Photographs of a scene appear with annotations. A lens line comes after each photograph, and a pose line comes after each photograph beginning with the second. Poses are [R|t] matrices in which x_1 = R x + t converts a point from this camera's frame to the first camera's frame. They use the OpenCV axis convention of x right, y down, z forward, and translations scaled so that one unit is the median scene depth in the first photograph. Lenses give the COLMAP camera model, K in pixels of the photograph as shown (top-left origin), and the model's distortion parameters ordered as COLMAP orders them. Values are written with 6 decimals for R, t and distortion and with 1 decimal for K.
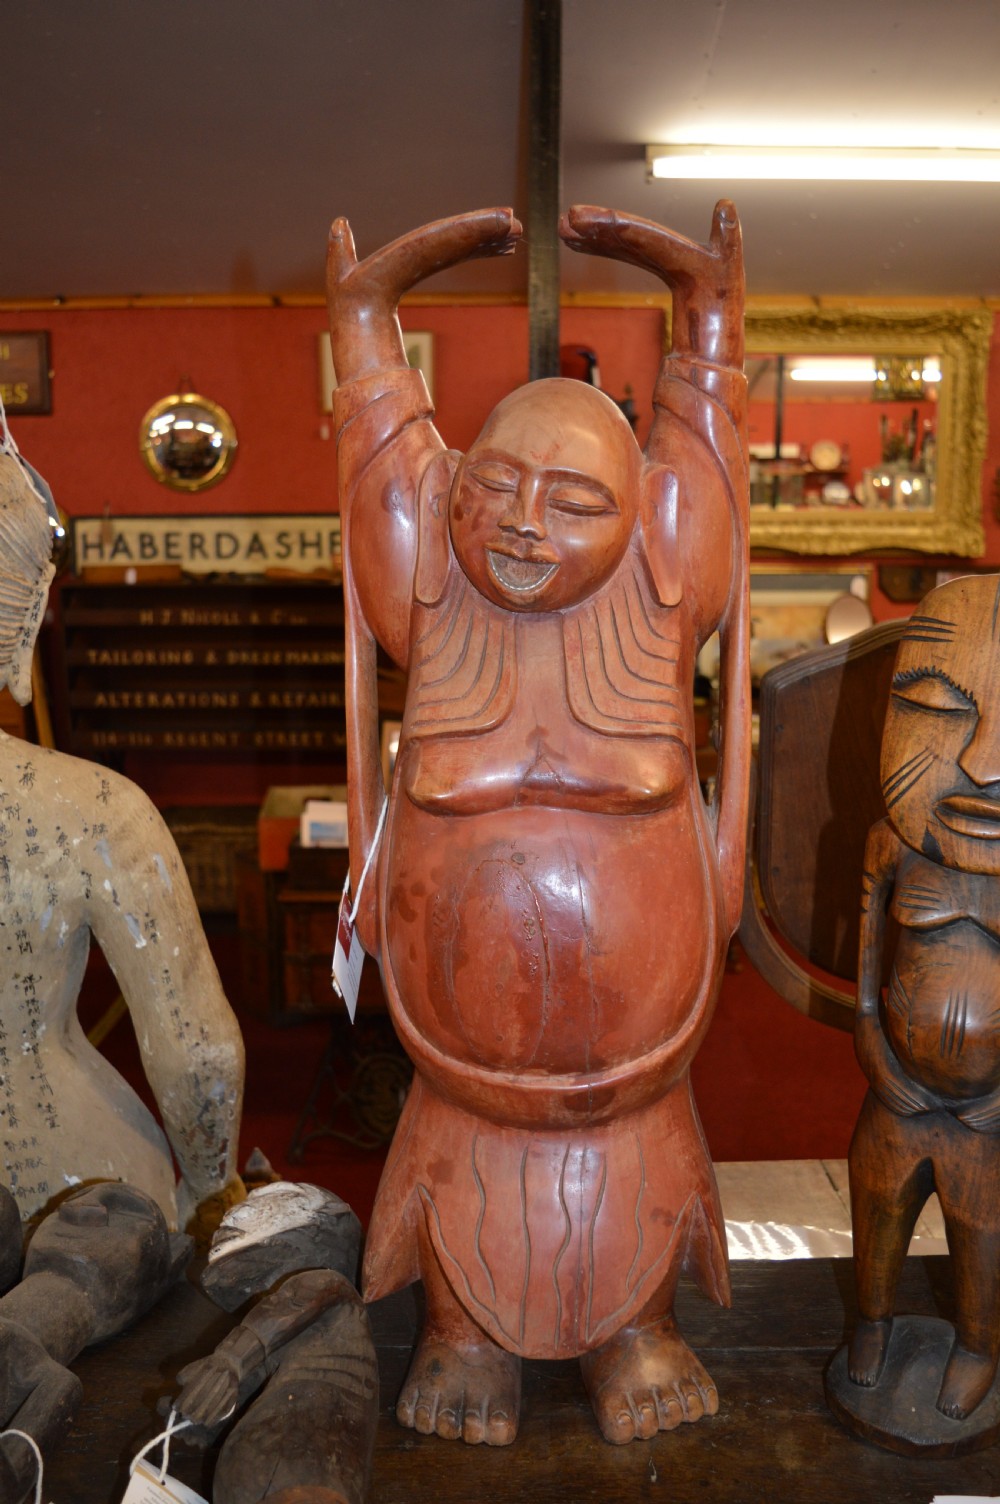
lens RADIAL K [[1397.5, 0, 522.0], [0, 1397.5, 759.9], [0, 0, 1]] dist [-0.083577, 0.000000]
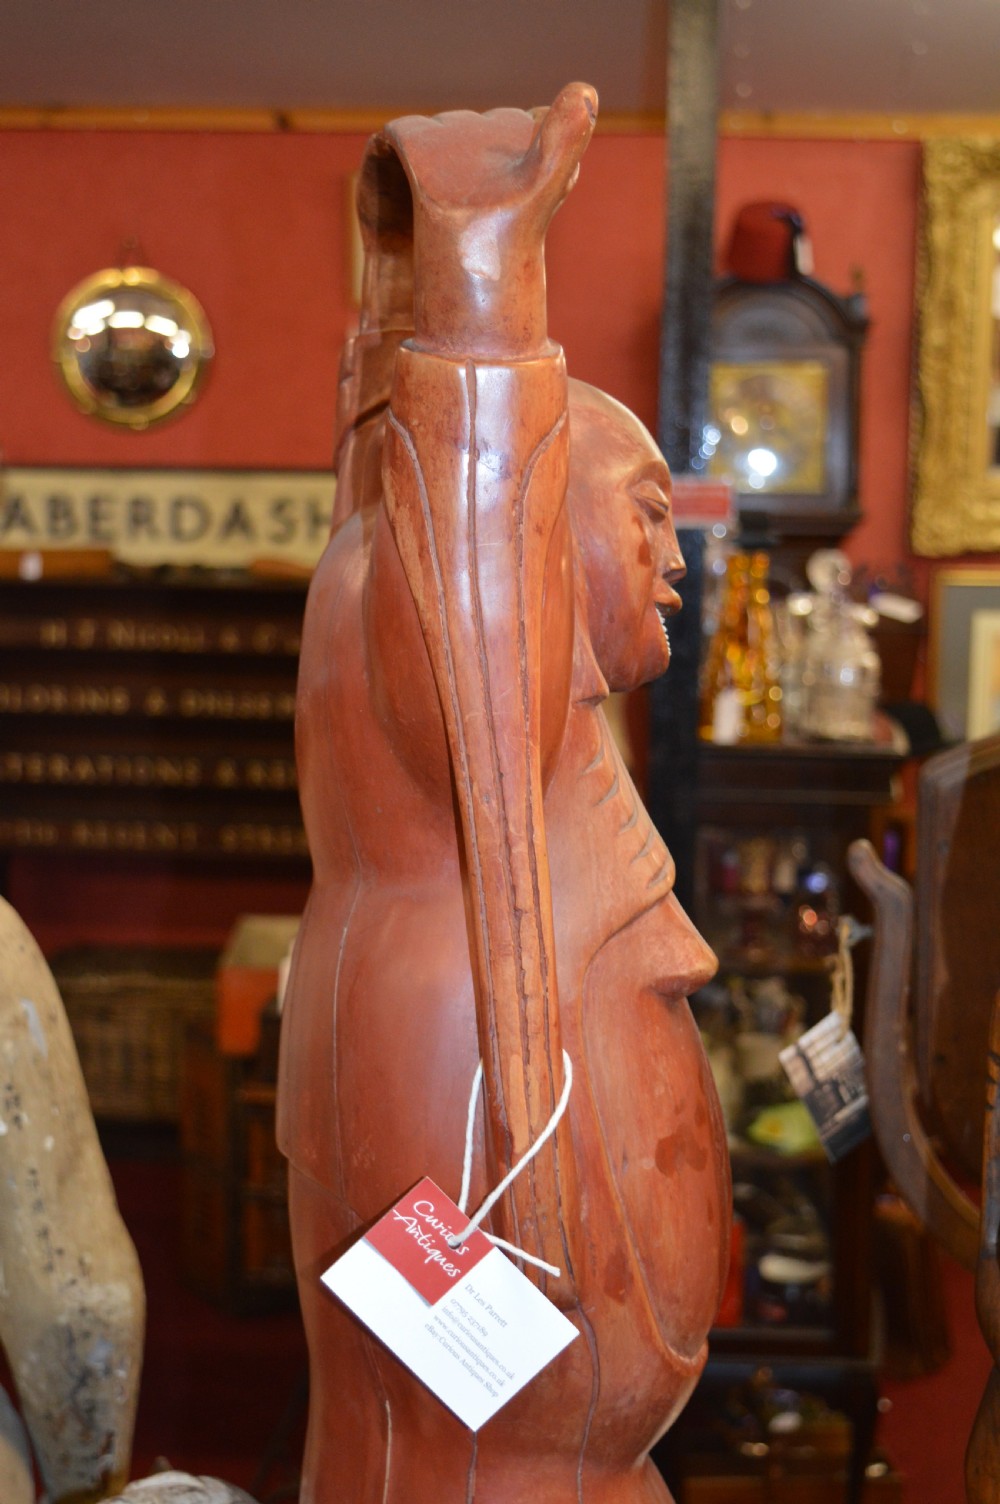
lens RADIAL K [[2424.0, 0, 512.5], [0, 2424.0, 745.2], [0, 0, 1]] dist [-0.013233, 0.000000]
pose [[0.996539, 0.027087, -0.078591, 0.096496], [-0.031592, 0.997893, -0.056666, 0.002062], [0.076890, 0.058953, 0.995295, -0.265902]]
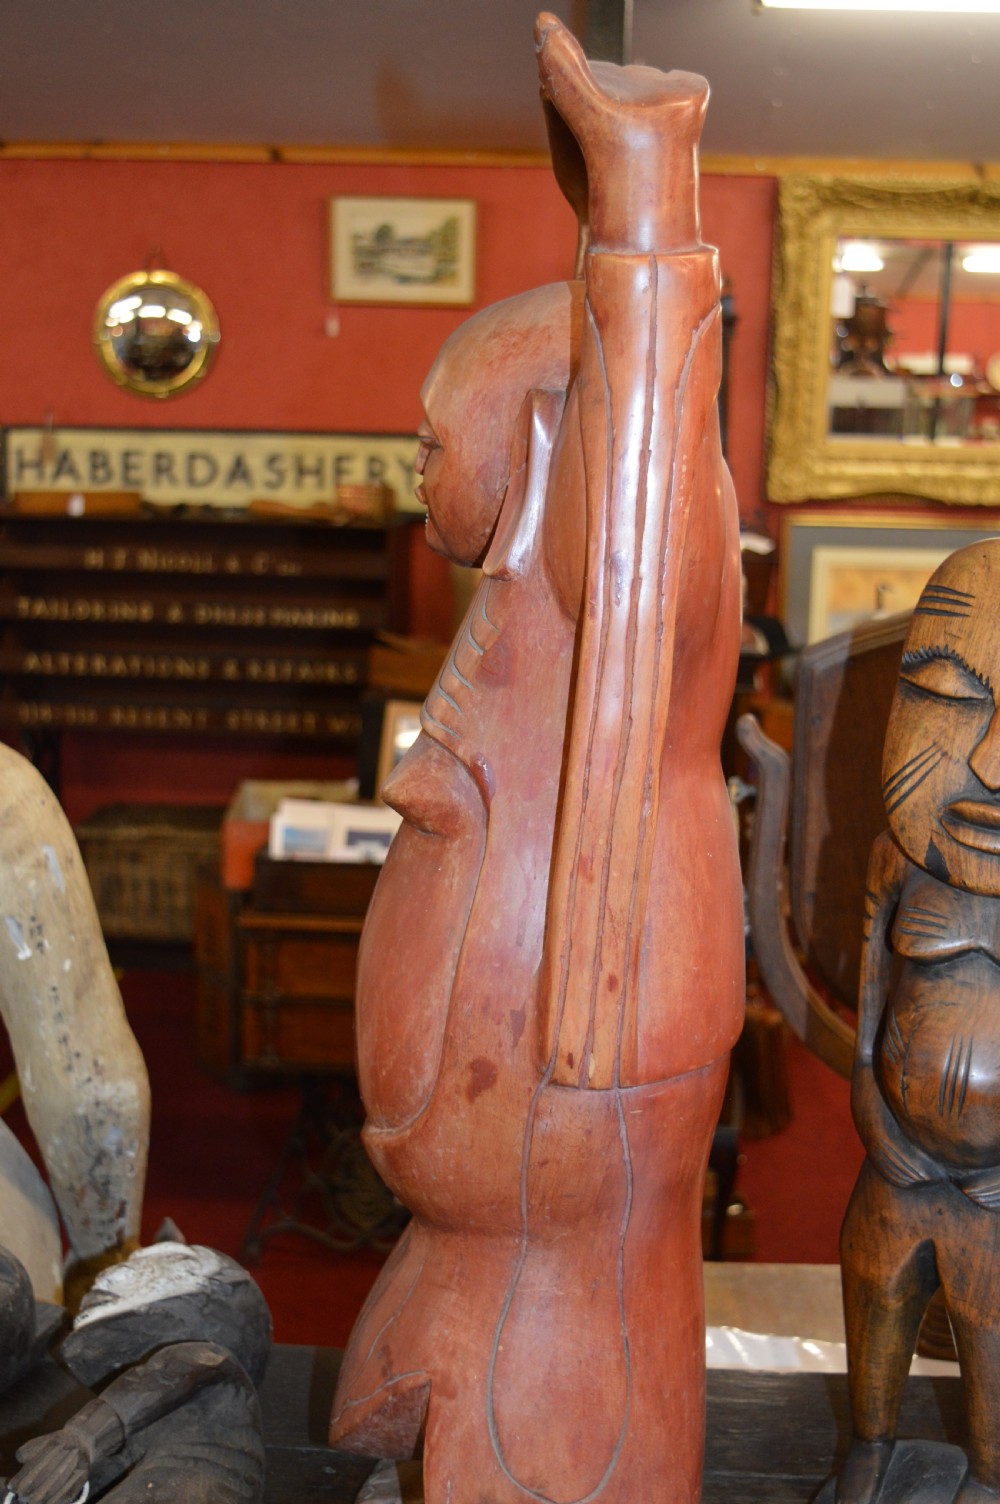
lens RADIAL K [[1842.9, 0, 520.8], [0, 1842.9, 758.1], [0, 0, 1]] dist [-0.059755, 0.000000]
pose [[0.998556, 0.035384, -0.040417, 0.081699], [-0.035460, 0.999370, -0.001164, 0.009764], [0.040351, 0.002595, 0.999182, -0.105114]]
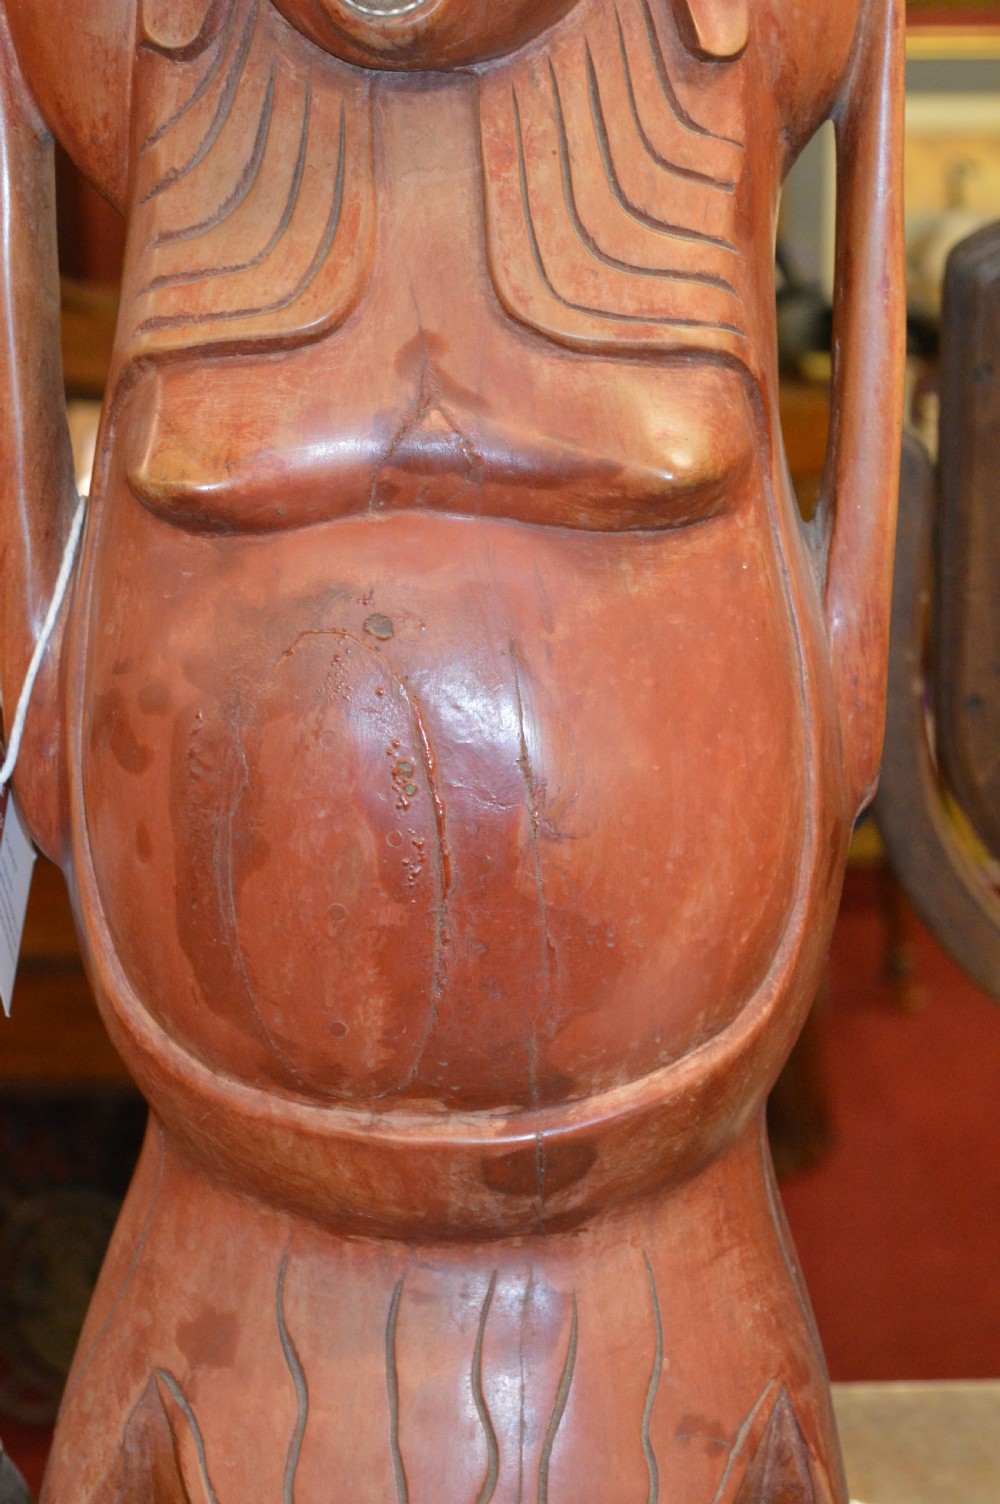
lens RADIAL K [[3370.4, 0, 513.7], [0, 3370.4, 753.3], [0, 0, 1]] dist [0.063958, 0.000000]
pose [[0.999474, -0.001436, 0.032395, 0.005148], [-0.000762, 0.997704, 0.067728, 0.035470], [-0.032417, -0.067717, 0.997178, -0.077022]]
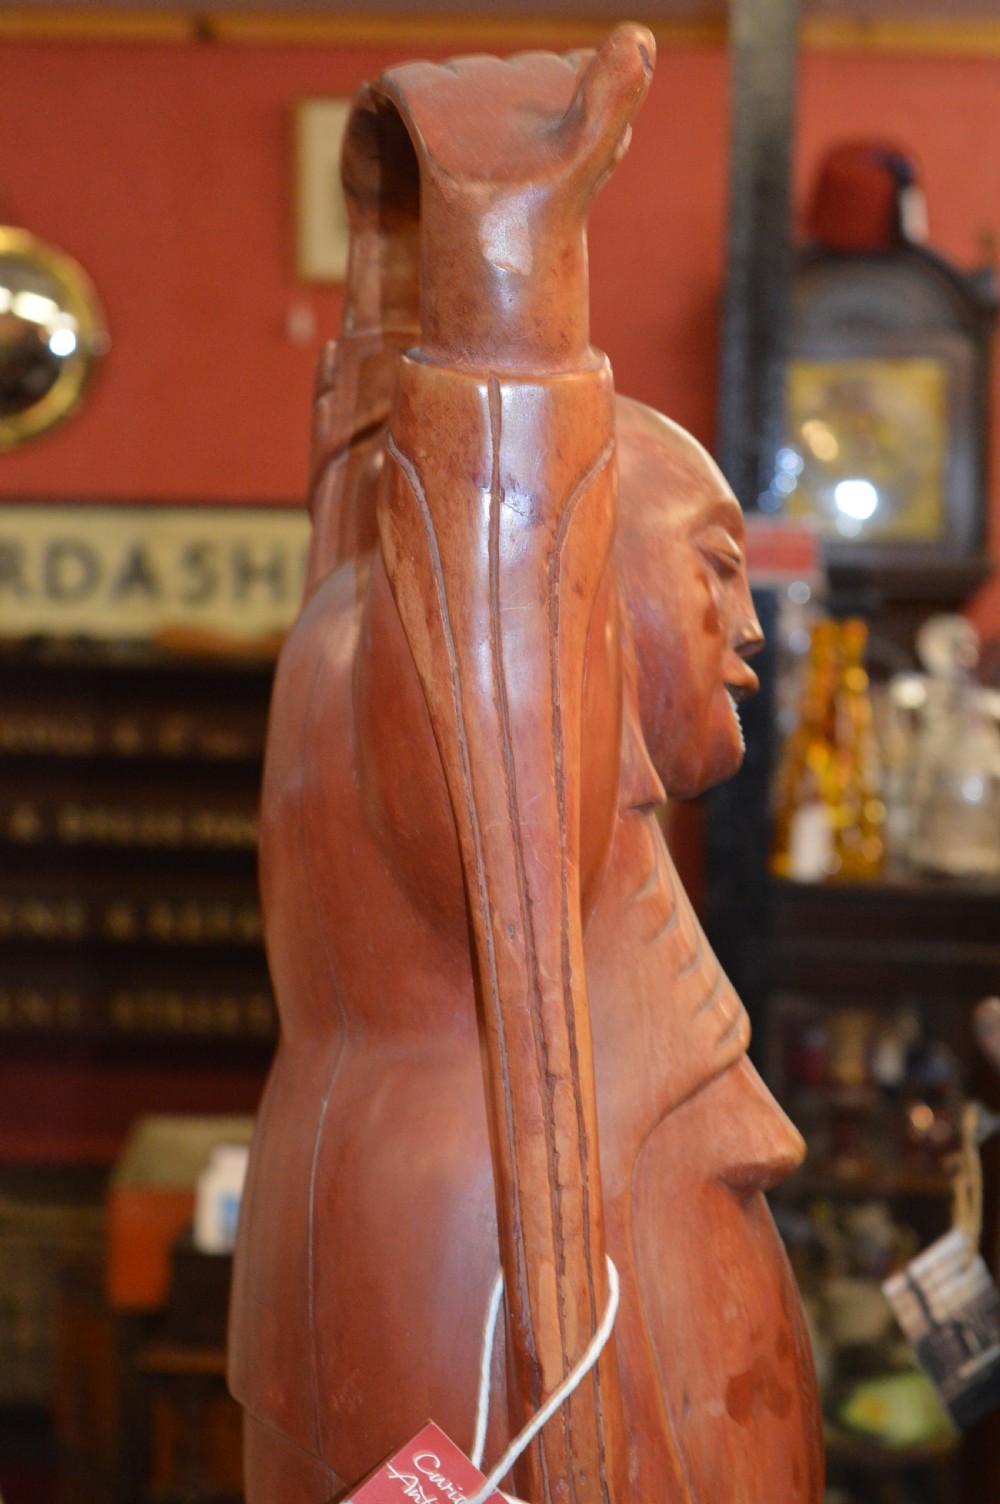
lens RADIAL K [[3370.4, 0, 498.2], [0, 3370.4, 751.9], [0, 0, 1]] dist [0.063958, 0.000000]
pose [[0.996208, 0.027145, -0.082665, 0.092268], [-0.035105, 0.994723, -0.096409, 0.015042], [0.079611, 0.098946, 0.991903, -0.356075]]
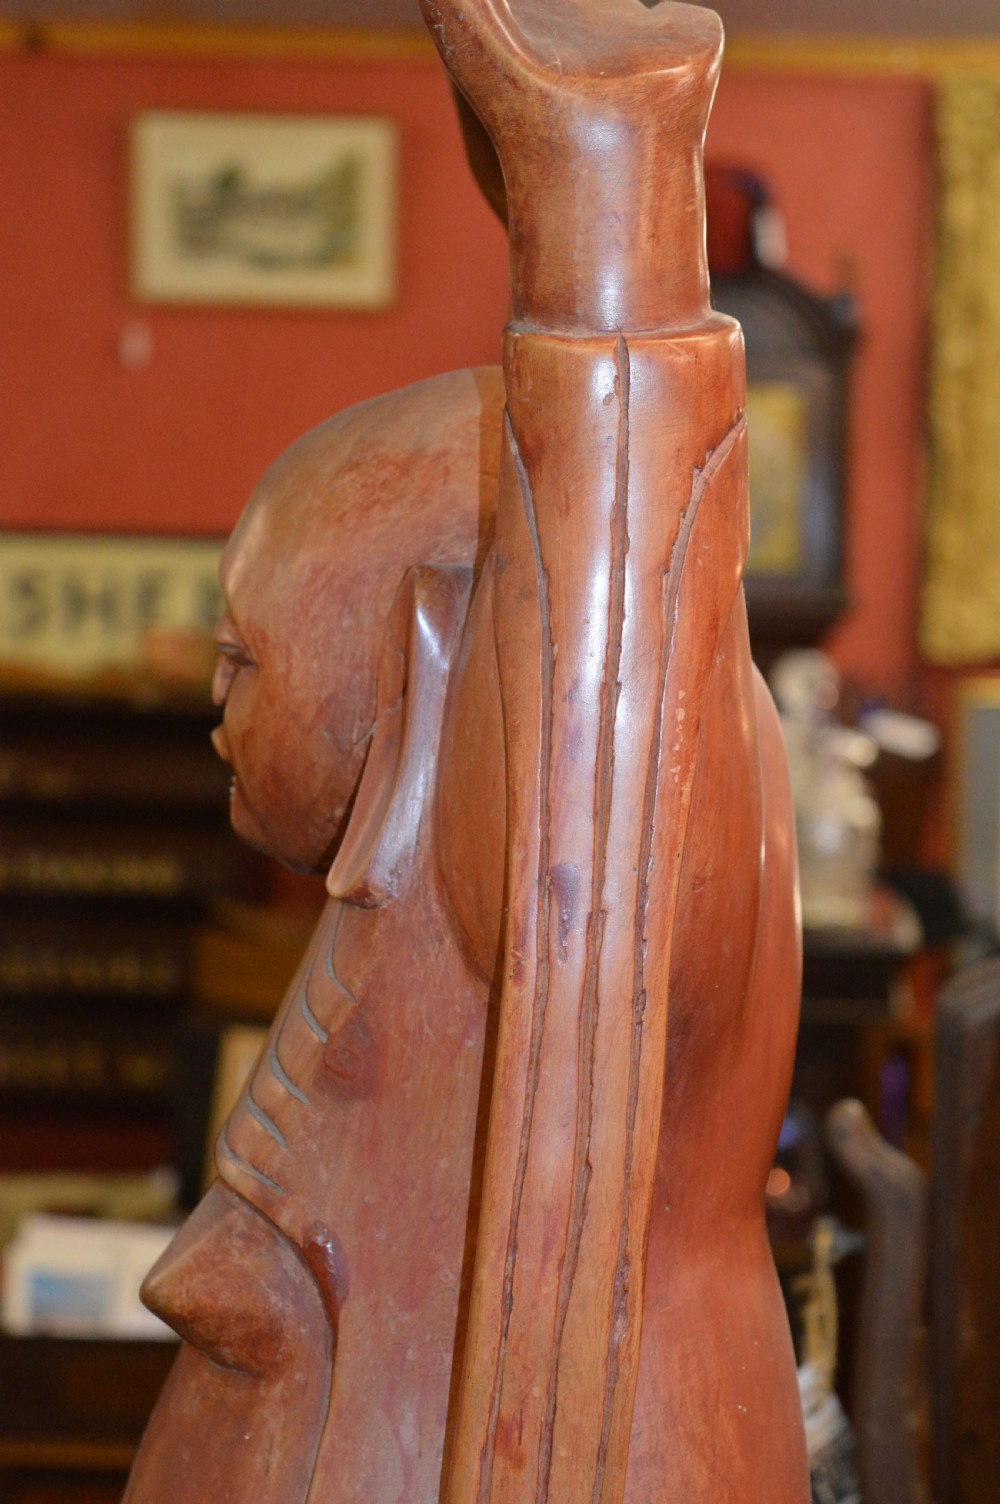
lens RADIAL K [[3370.4, 0, 507.0], [0, 3370.4, 764.9], [0, 0, 1]] dist [0.063958, 0.000000]
pose [[0.998828, 0.028961, -0.038776, 0.107063], [-0.032846, 0.994076, -0.103606, -0.023115], [0.035545, 0.104758, 0.993862, -0.115534]]
